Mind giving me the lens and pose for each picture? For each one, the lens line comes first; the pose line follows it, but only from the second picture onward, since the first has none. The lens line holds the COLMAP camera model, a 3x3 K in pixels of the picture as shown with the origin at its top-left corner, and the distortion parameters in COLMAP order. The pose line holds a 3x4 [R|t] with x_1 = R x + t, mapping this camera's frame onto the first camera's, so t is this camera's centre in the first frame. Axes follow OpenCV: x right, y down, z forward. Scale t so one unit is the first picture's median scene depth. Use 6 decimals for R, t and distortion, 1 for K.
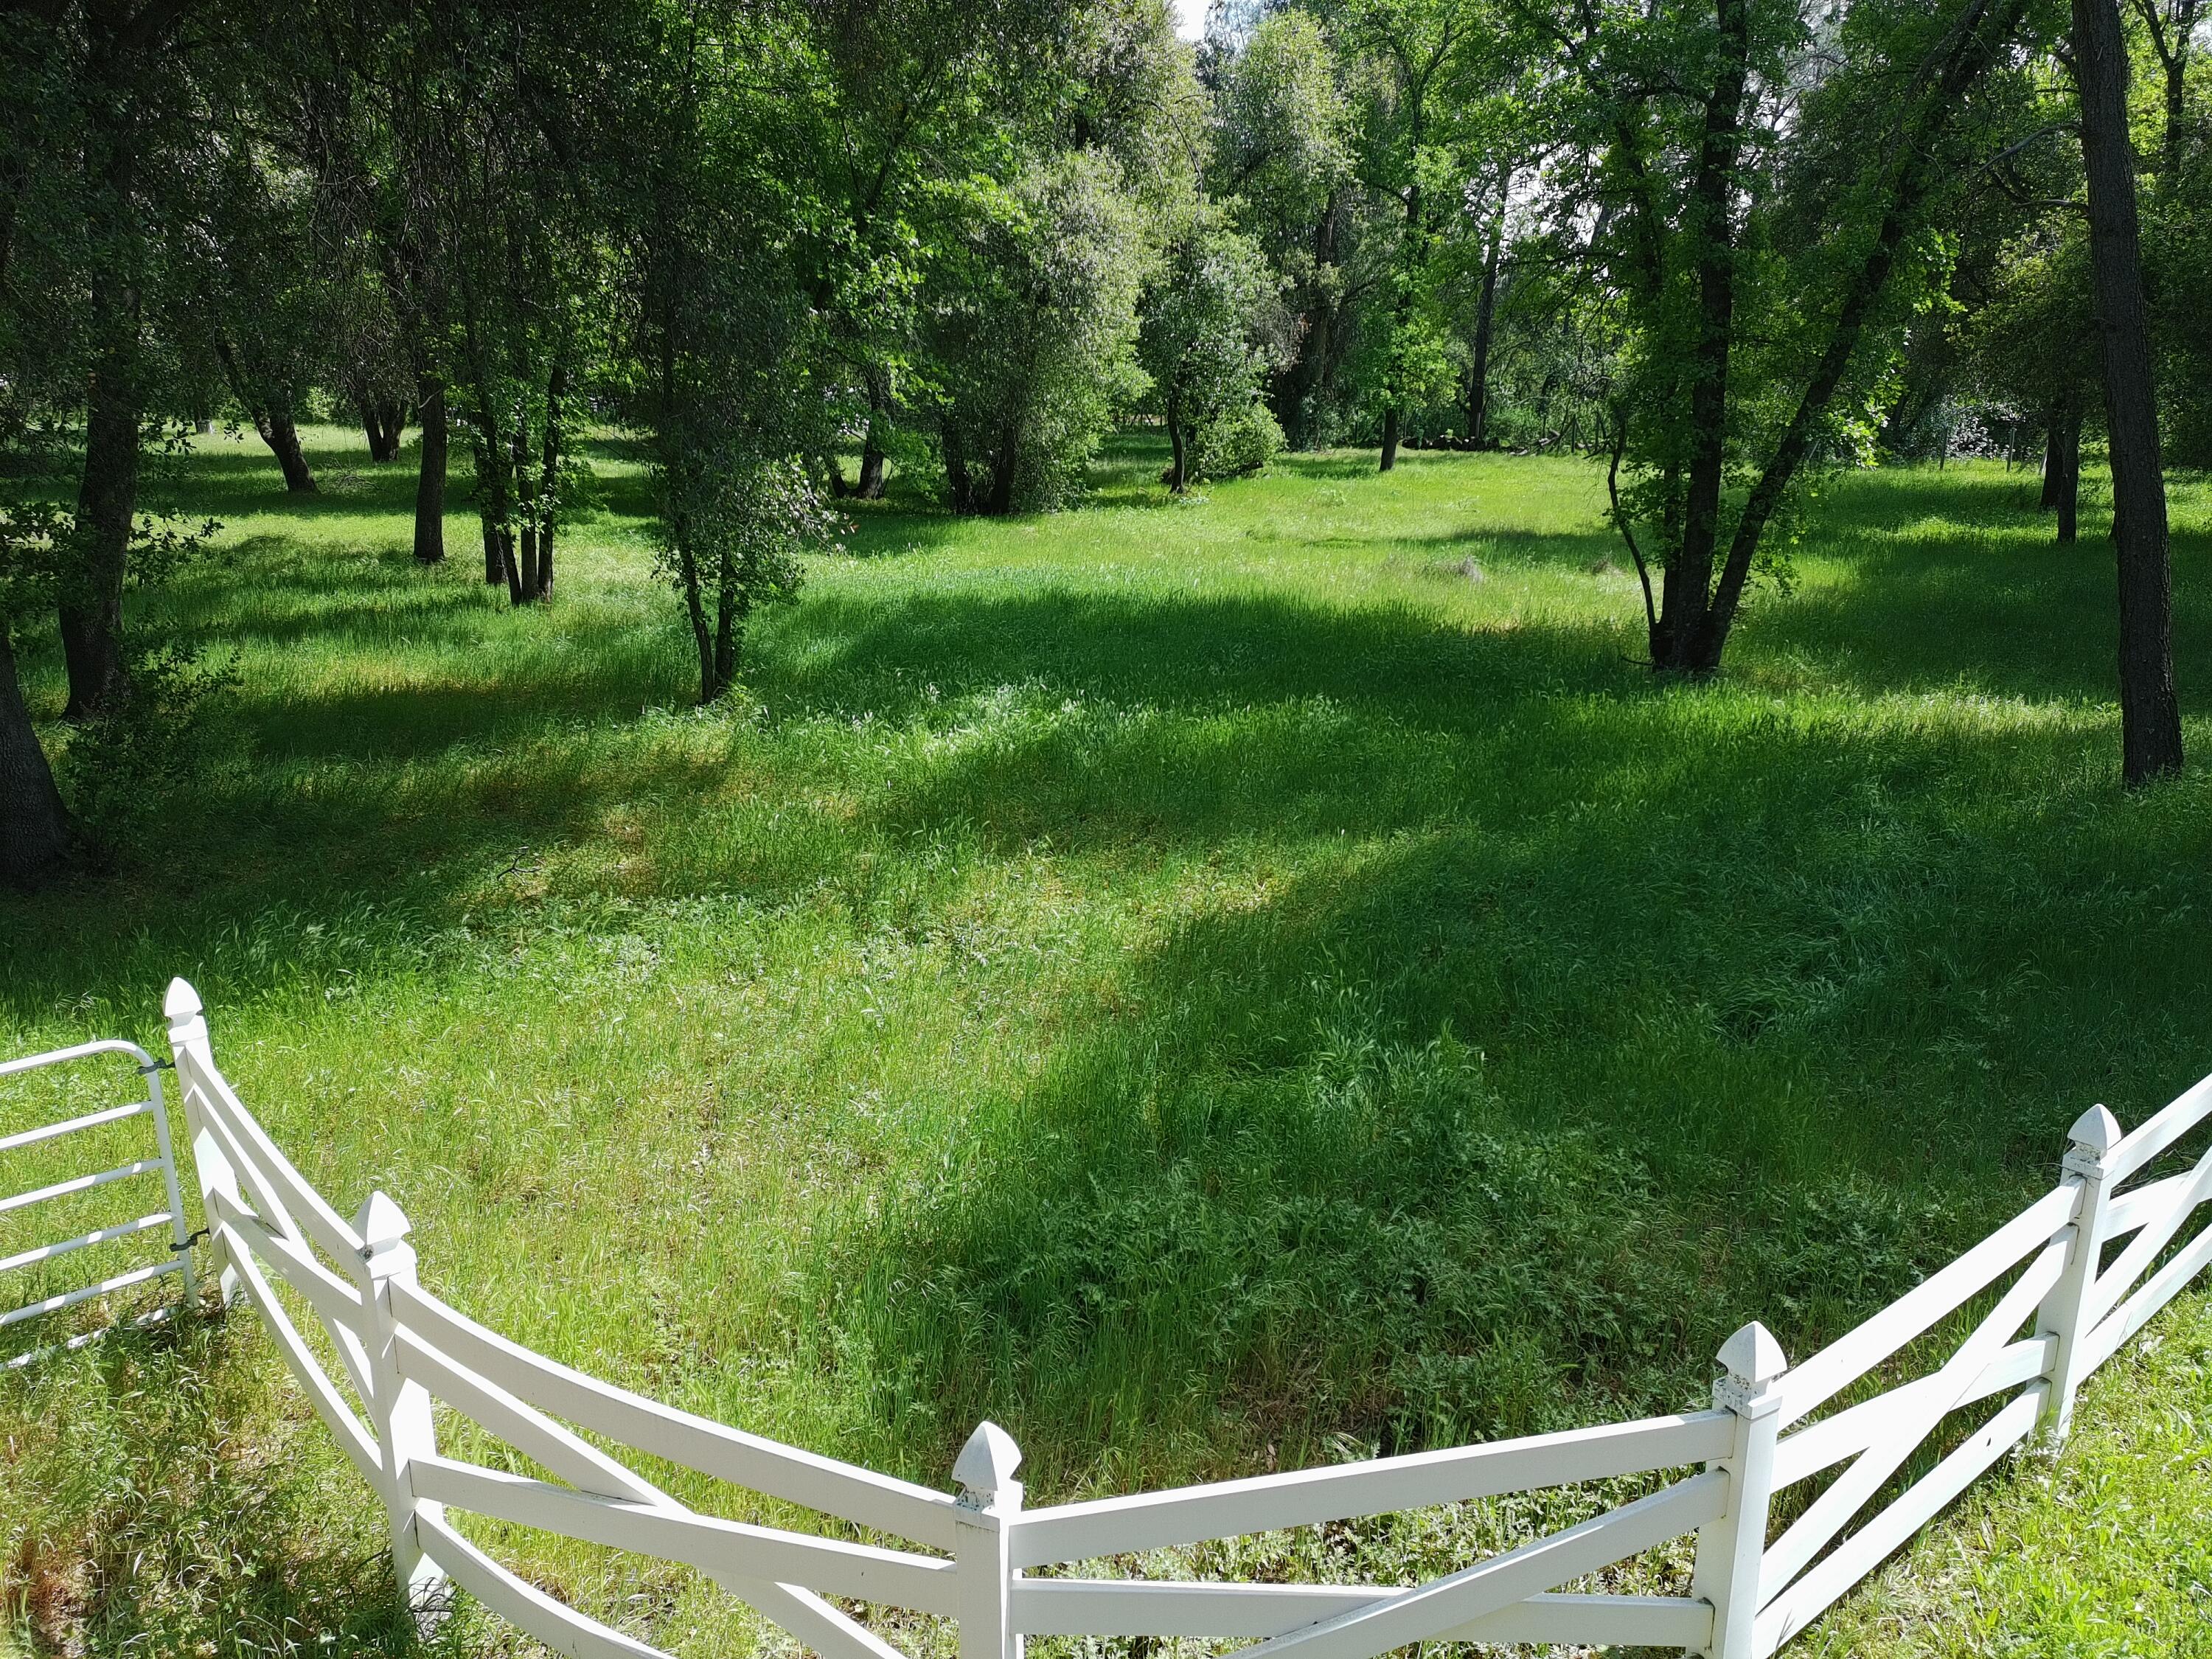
lens RADIAL K [[1624.4, 0, 1106.0], [0, 1624.4, 829.5], [0, 0, 1]] dist [0.080557, -0.085410]
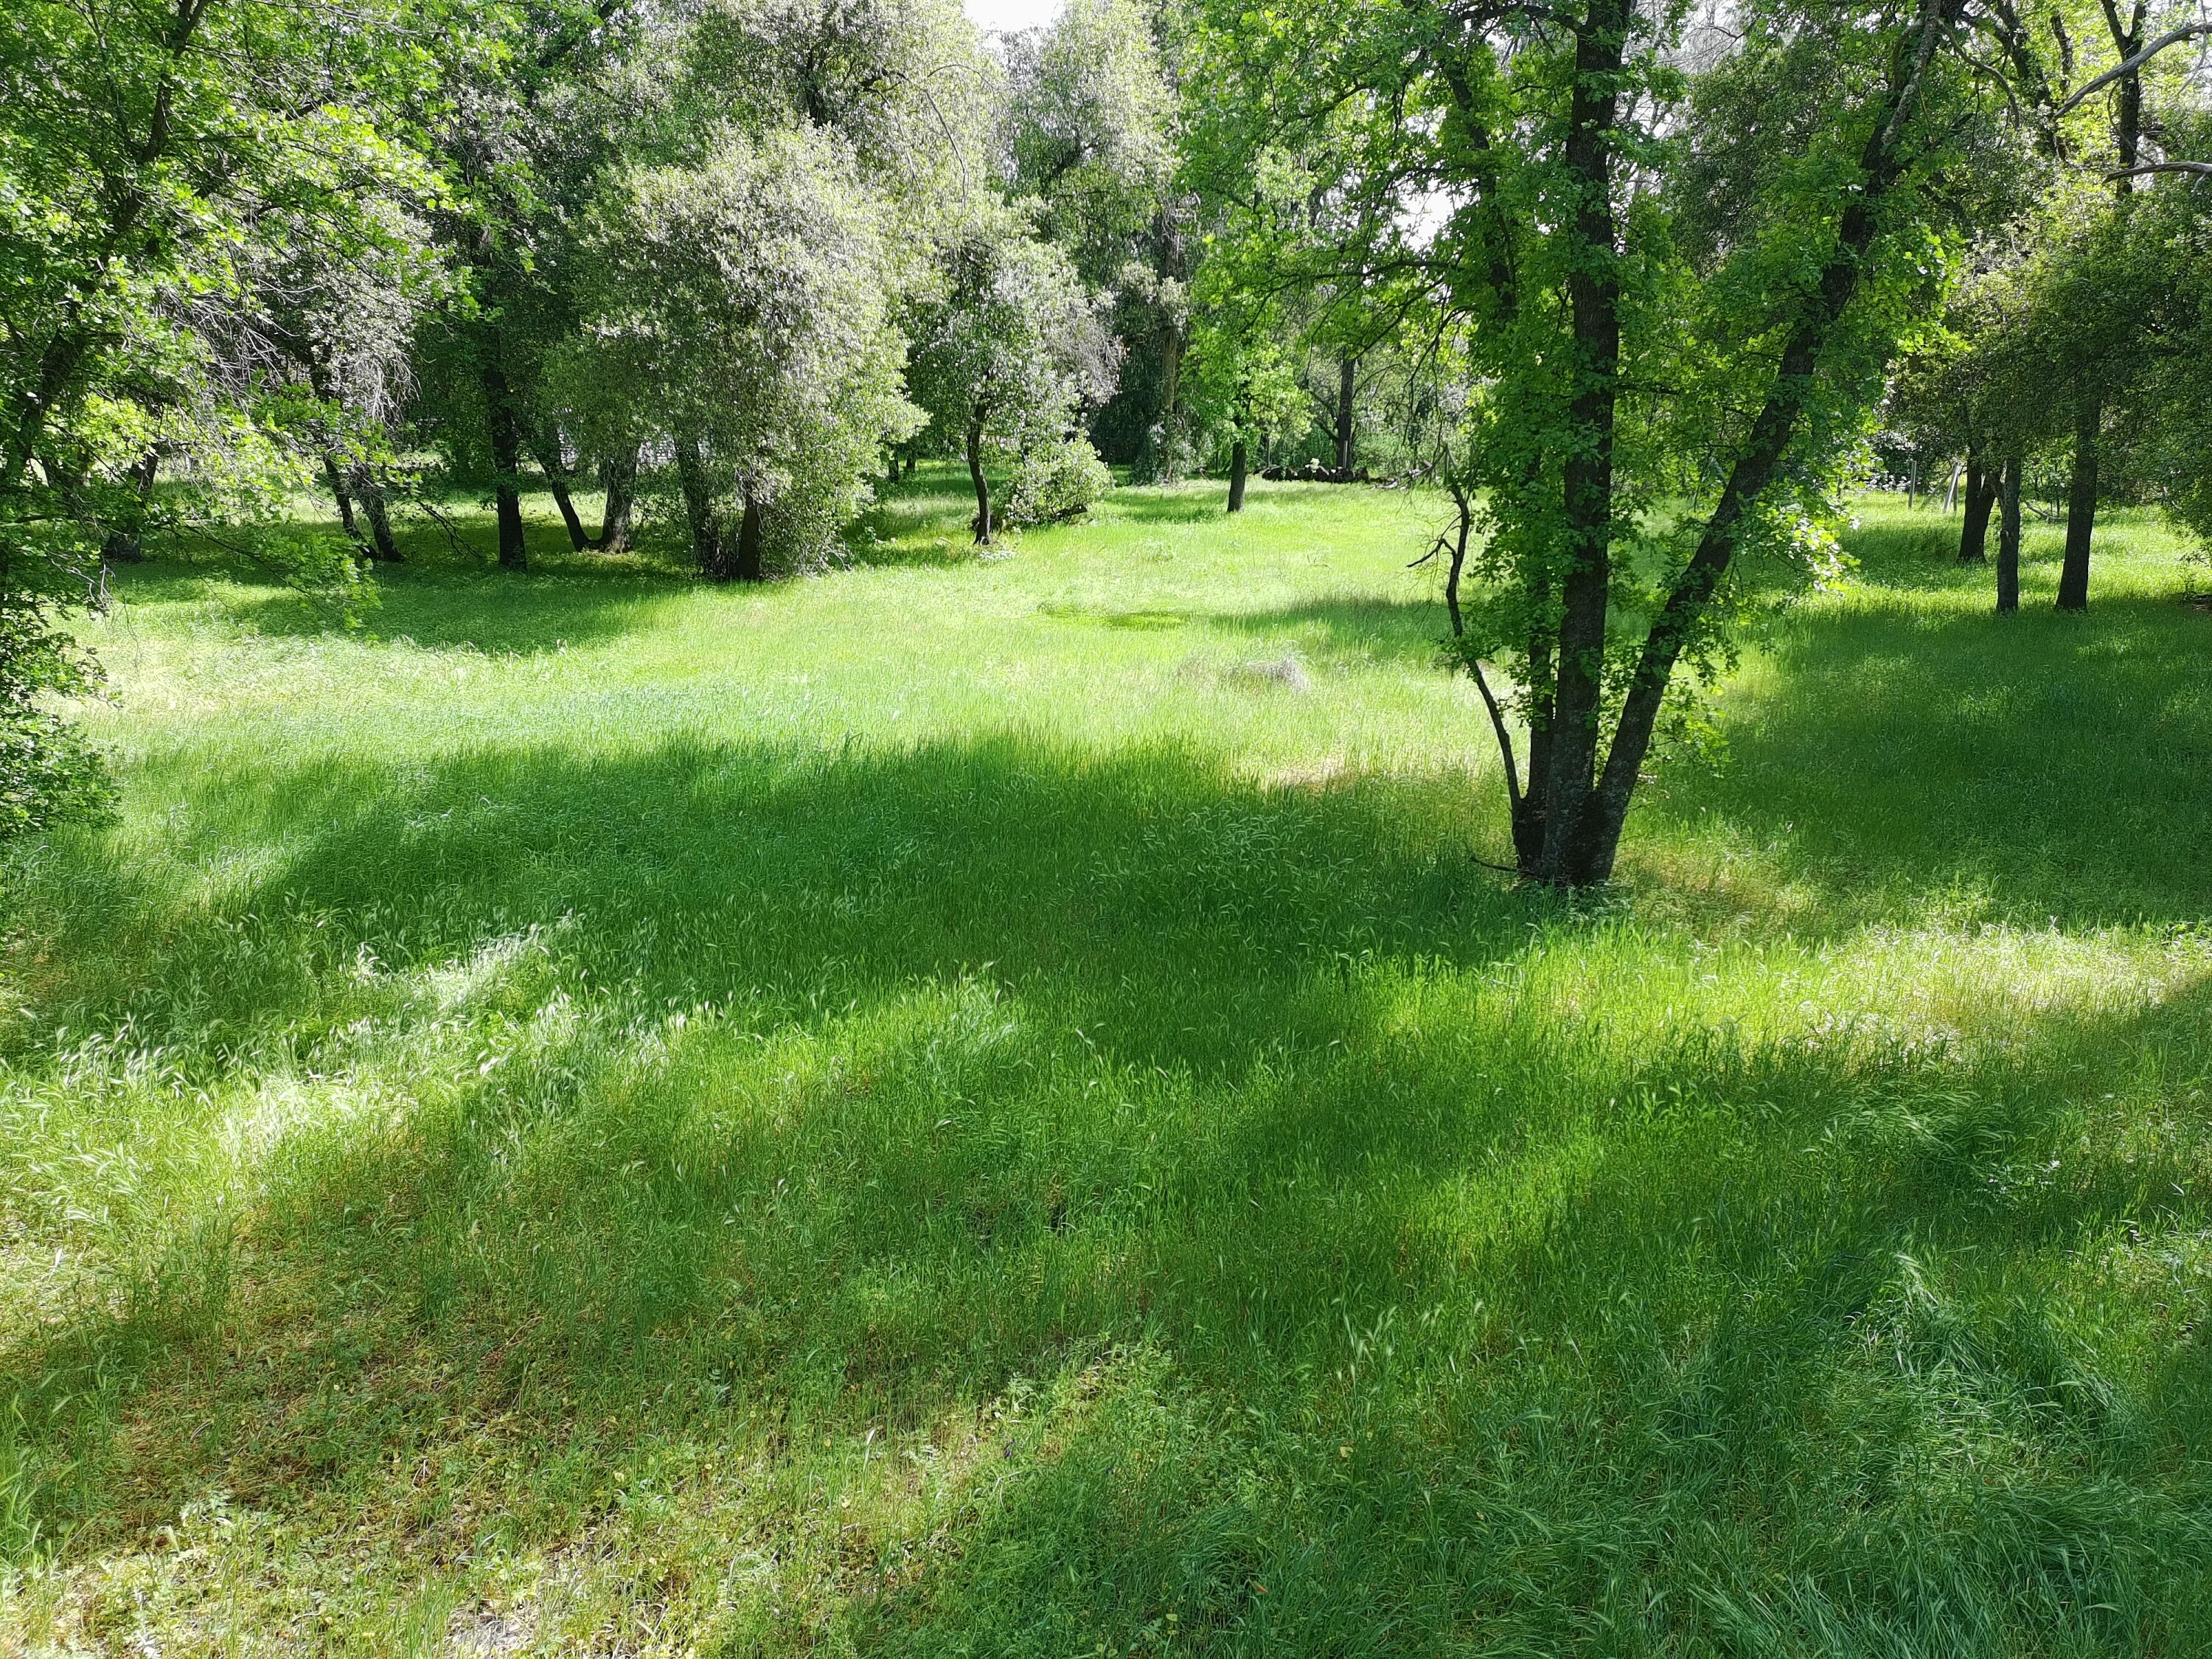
lens RADIAL K [[1624.4, 0, 1106.0], [0, 1624.4, 829.5], [0, 0, 1]] dist [0.080557, -0.085410]
pose [[0.998010, -0.016510, 0.060861, 0.058634], [0.017028, 0.999823, -0.008003, -0.053680], [-0.060718, 0.009023, 0.998114, 0.159413]]
